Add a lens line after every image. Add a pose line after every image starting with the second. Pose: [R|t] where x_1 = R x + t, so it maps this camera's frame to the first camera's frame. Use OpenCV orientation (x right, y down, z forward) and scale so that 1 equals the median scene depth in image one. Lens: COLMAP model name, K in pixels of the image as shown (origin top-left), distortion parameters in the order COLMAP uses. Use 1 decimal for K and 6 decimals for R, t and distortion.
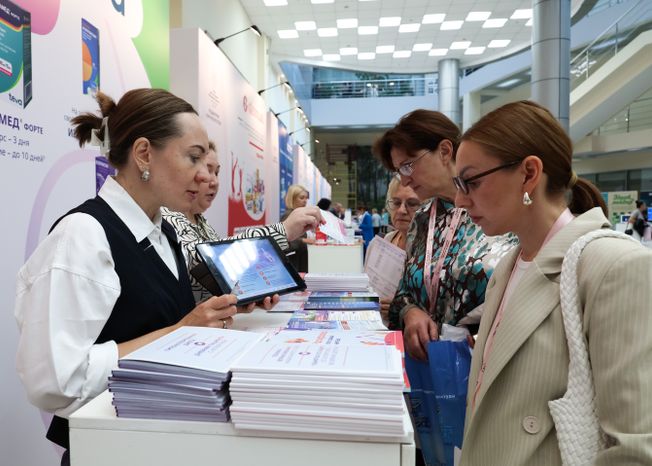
lens RADIAL K [[502.3, 0, 326.0], [0, 502.3, 233.0], [0, 0, 1]] dist [0.000530, -0.000200]
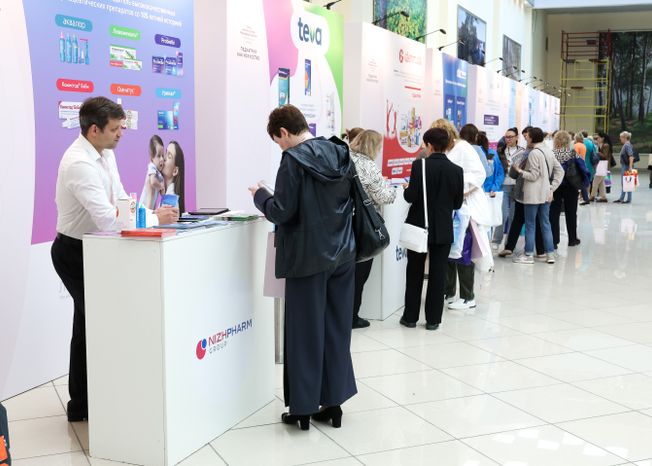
lens RADIAL K [[812.5, 0, 326.0], [0, 812.5, 233.0], [0, 0, 1]] dist [-0.013440, -0.022119]
pose [[0.953816, 0.043401, -0.297239, 0.176729], [-0.019049, 0.996255, 0.084340, 0.002486], [0.299787, -0.074783, 0.951071, -0.625191]]
